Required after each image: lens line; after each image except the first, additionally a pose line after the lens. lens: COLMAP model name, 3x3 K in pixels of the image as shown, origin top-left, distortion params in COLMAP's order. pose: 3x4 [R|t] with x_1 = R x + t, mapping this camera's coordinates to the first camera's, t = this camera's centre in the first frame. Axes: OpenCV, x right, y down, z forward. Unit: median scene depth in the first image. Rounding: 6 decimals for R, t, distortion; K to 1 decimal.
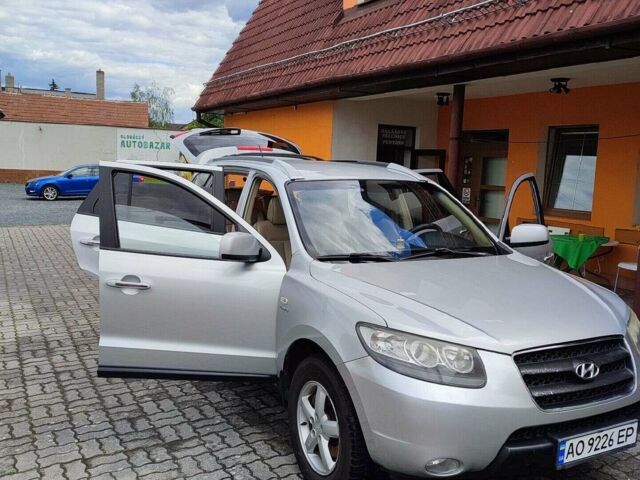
lens RADIAL K [[605.5, 0, 320.0], [0, 605.5, 240.0], [0, 0, 1]] dist [0.037702, -0.004416]
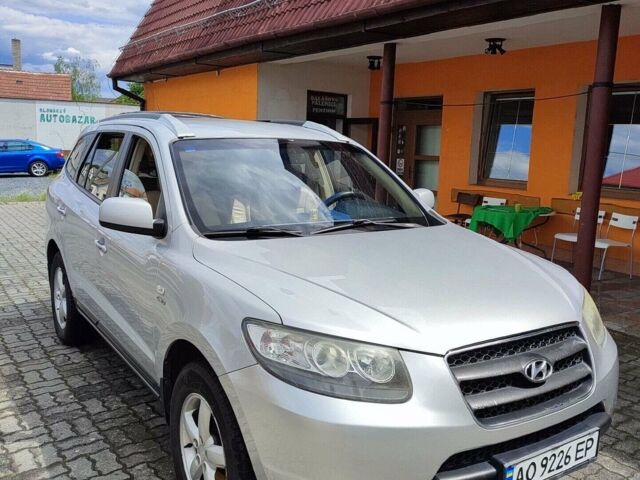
lens RADIAL K [[605.5, 0, 320.0], [0, 605.5, 240.0], [0, 0, 1]] dist [0.037702, -0.004416]
pose [[0.995070, -0.021081, 0.096911, 0.060944], [0.017396, 0.999099, 0.038712, 0.008467], [-0.097639, -0.036835, 0.994540, 0.180170]]
